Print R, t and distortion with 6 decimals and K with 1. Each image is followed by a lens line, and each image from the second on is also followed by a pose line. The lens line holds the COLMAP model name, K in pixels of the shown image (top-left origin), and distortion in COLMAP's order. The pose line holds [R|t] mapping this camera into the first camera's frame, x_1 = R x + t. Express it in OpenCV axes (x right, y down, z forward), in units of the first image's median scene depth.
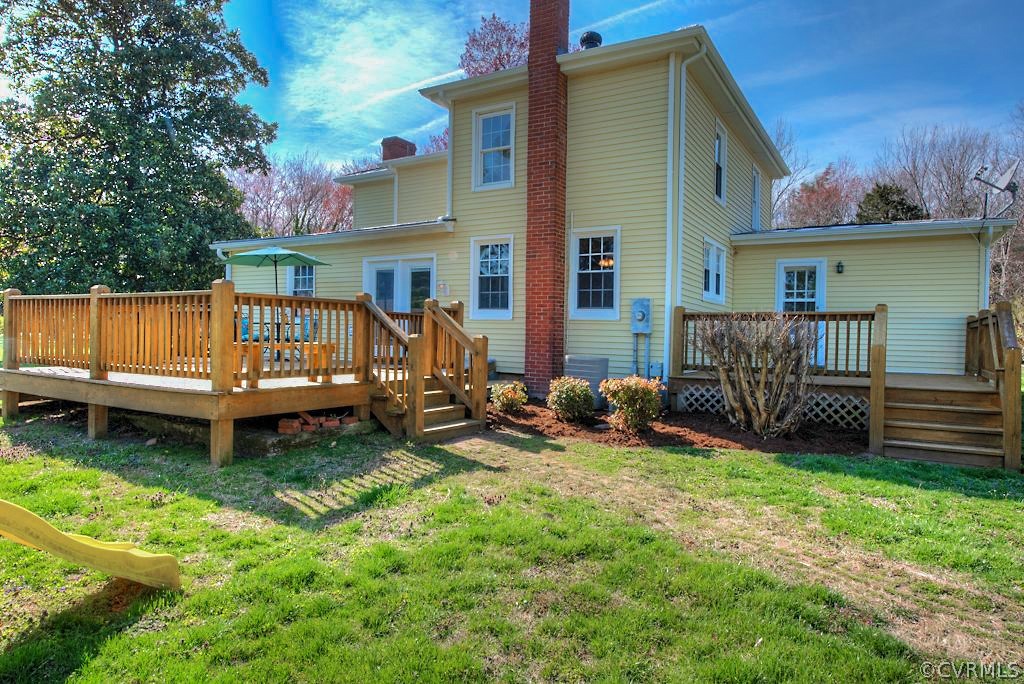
lens RADIAL K [[636.2, 0, 515.6], [0, 636.2, 341.6], [0, 0, 1]] dist [-0.010223, -0.001217]
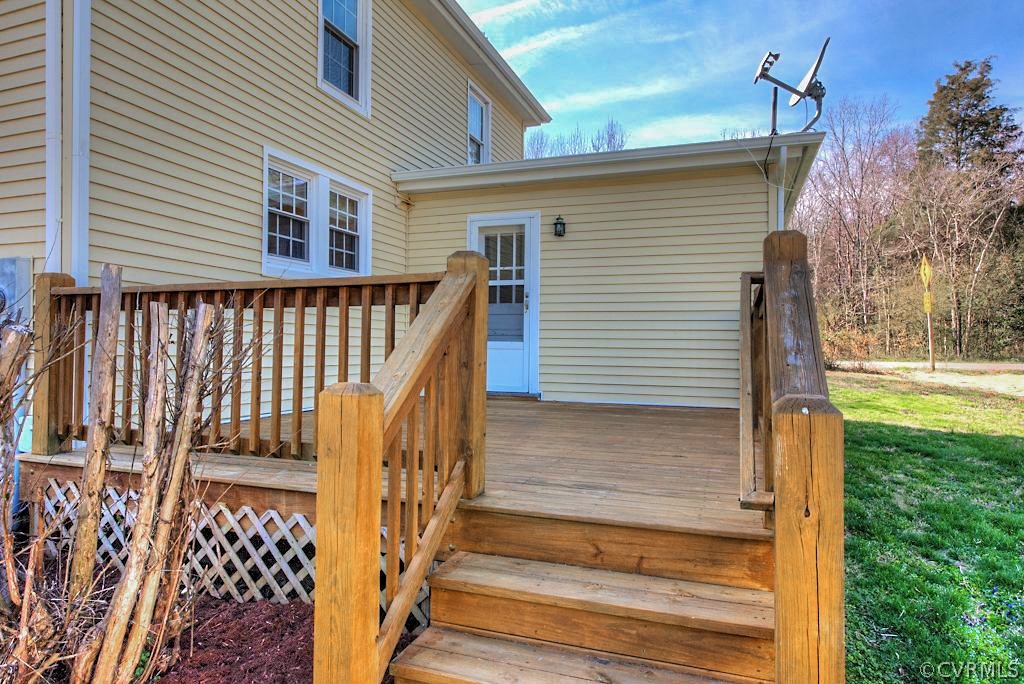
lens RADIAL K [[636.2, 0, 506.9], [0, 636.2, 342.9], [0, 0, 1]] dist [-0.010223, -0.001217]
pose [[0.979793, -0.010157, 0.199755, 0.385964], [0.011652, 0.999912, -0.006311, -0.006440], [-0.199673, 0.008511, 0.979826, 0.484622]]
